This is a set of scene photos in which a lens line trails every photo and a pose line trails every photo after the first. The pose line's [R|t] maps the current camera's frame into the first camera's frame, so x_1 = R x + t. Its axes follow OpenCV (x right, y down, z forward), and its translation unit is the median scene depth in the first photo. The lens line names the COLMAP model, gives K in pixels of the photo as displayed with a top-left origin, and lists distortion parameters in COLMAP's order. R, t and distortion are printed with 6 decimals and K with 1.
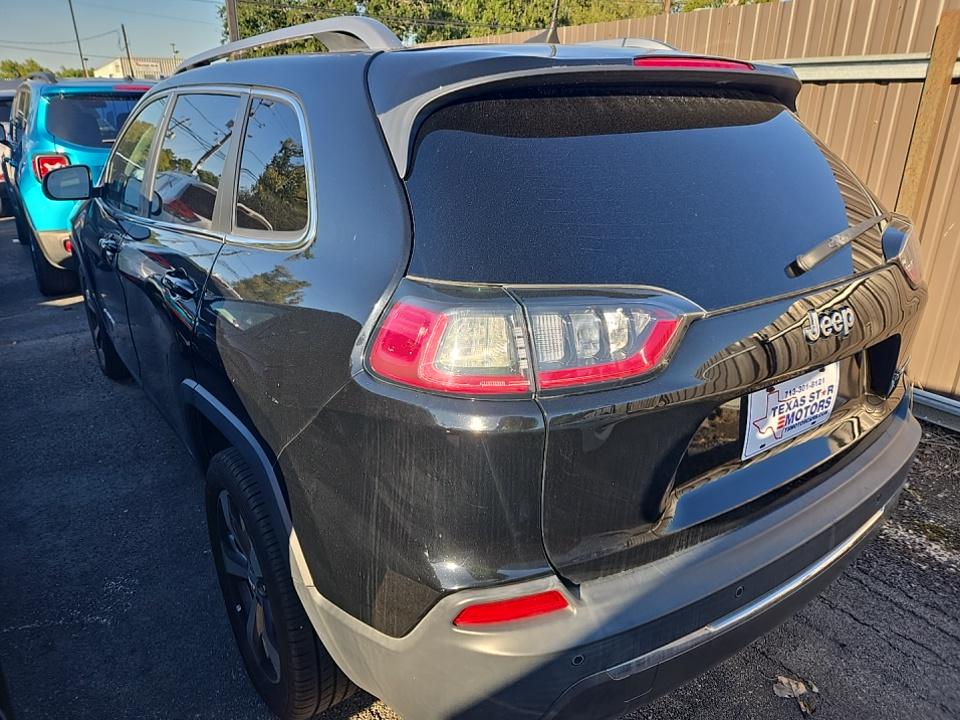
lens RADIAL K [[650.2, 0, 480.0], [0, 650.2, 360.0], [0, 0, 1]] dist [0.061835, -0.055125]
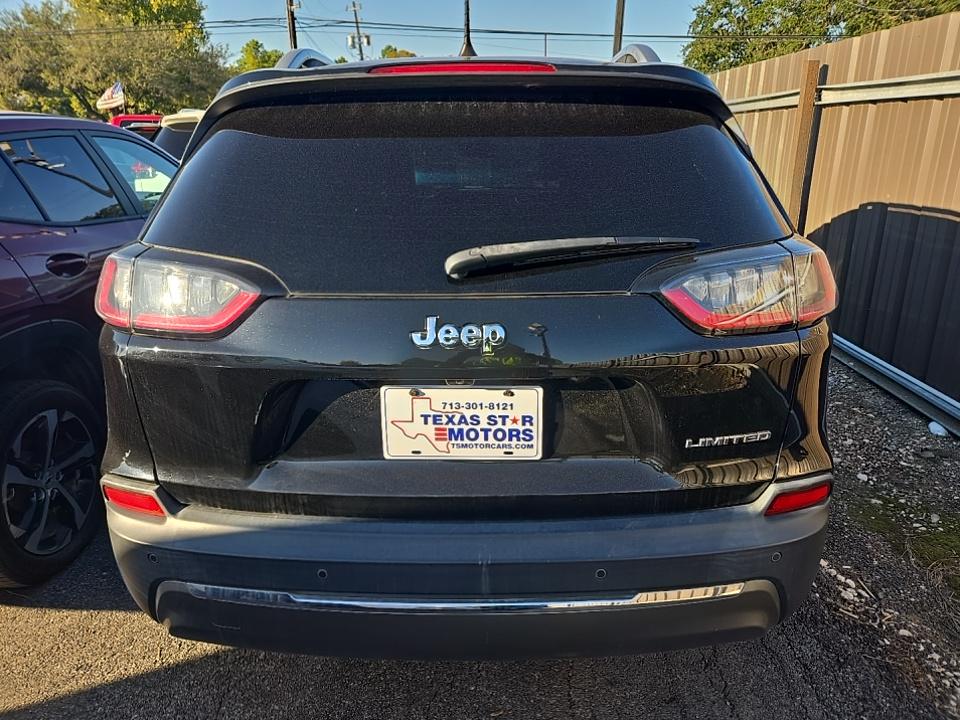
lens RADIAL K [[650.2, 0, 480.0], [0, 650.2, 360.0], [0, 0, 1]] dist [0.061835, -0.055125]
pose [[0.801842, 0.180869, -0.569504, 1.011871], [-0.204932, 0.978524, 0.022232, -0.043487], [0.561295, 0.098883, 0.821688, 0.241821]]
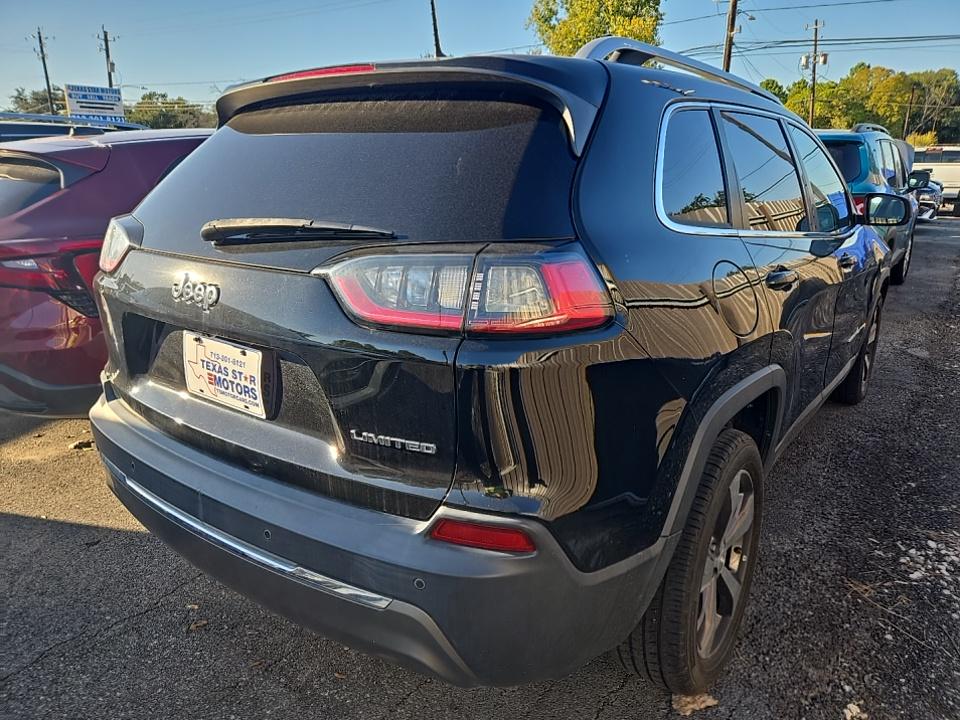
lens RADIAL K [[650.2, 0, 480.0], [0, 650.2, 360.0], [0, 0, 1]] dist [0.061835, -0.055125]
pose [[0.307879, 0.266485, -0.913344, 1.603503], [-0.344868, 0.925947, 0.153910, -0.265636], [0.886722, 0.267598, 0.376981, 0.966015]]
